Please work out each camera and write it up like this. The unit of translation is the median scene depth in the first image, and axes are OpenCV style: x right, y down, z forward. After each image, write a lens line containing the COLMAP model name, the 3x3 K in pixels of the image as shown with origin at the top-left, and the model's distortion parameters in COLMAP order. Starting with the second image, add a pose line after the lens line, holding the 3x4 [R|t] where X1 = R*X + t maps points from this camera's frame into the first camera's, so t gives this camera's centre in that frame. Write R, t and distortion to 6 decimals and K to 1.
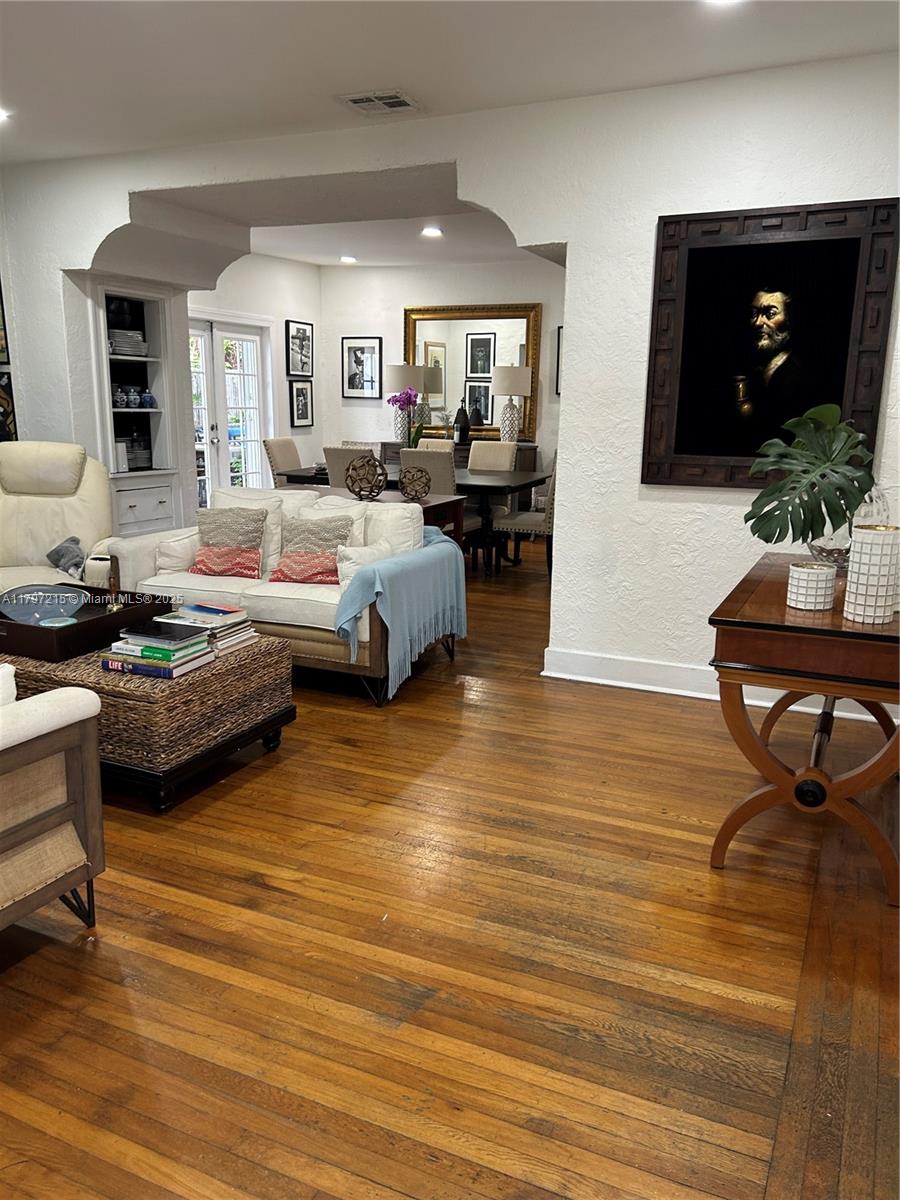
lens RADIAL K [[896.9, 0, 442.8], [0, 896.9, 608.4], [0, 0, 1]] dist [0.067862, -0.082031]
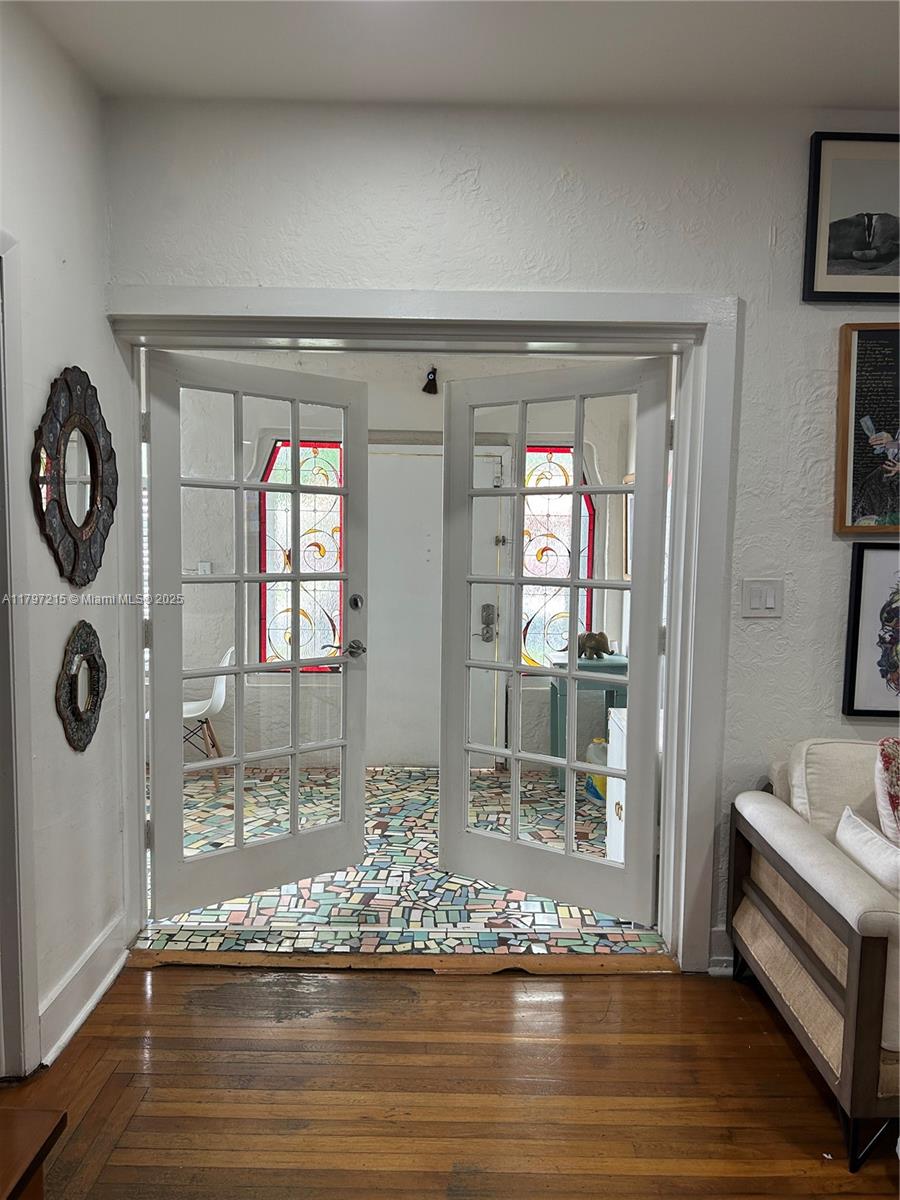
lens RADIAL K [[896.9, 0, 454.2], [0, 896.9, 608.0], [0, 0, 1]] dist [0.067862, -0.082031]
pose [[-0.901423, 0.013132, -0.432740, 0.083586], [-0.119557, 0.953121, 0.277969, -0.092004], [0.416104, 0.302305, -0.857595, 0.364571]]
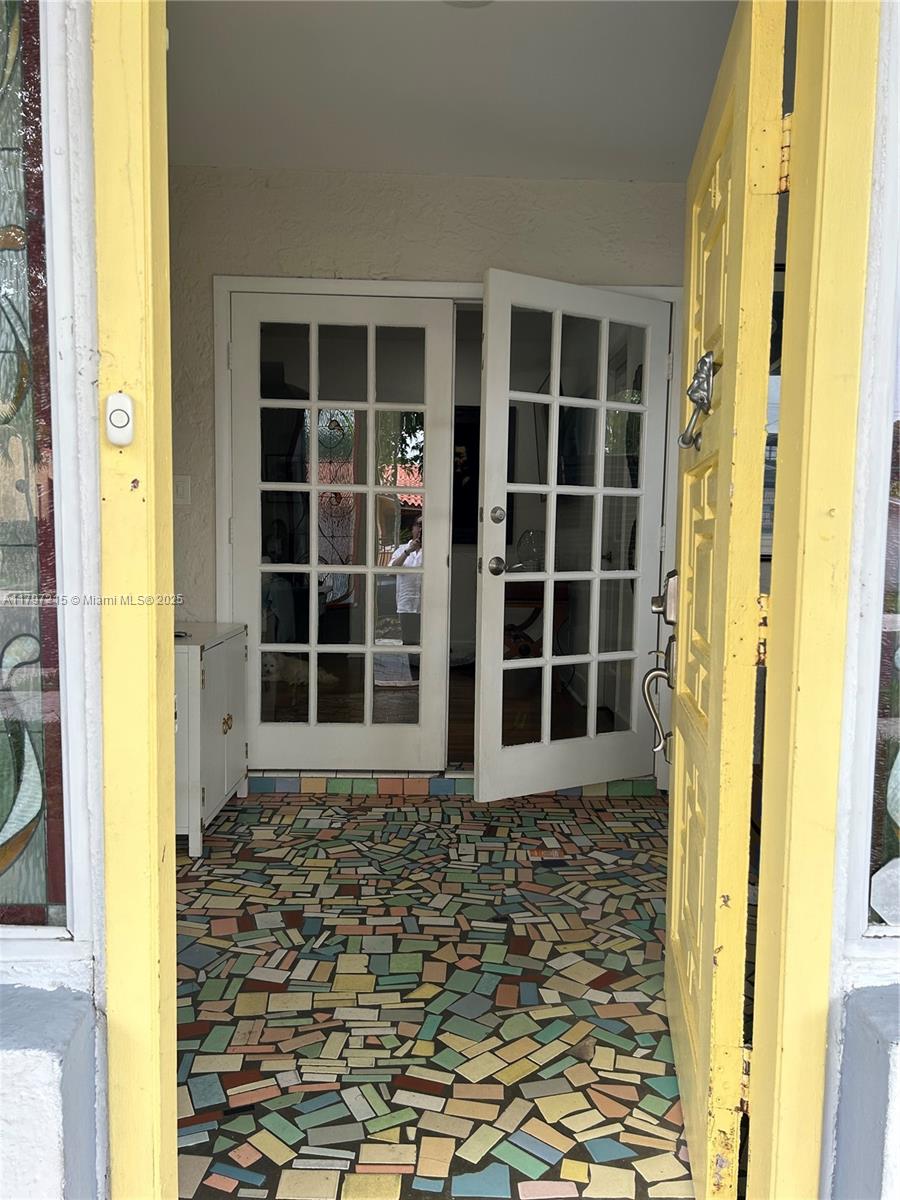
lens RADIAL K [[896.9, 0, 449.3], [0, 896.9, 606.0], [0, 0, 1]] dist [0.067862, -0.082031]
pose [[0.892849, -0.031176, 0.449276, -0.228069], [0.092323, 0.989084, -0.114841, 0.092082], [-0.440792, 0.144014, 0.885981, -0.281605]]
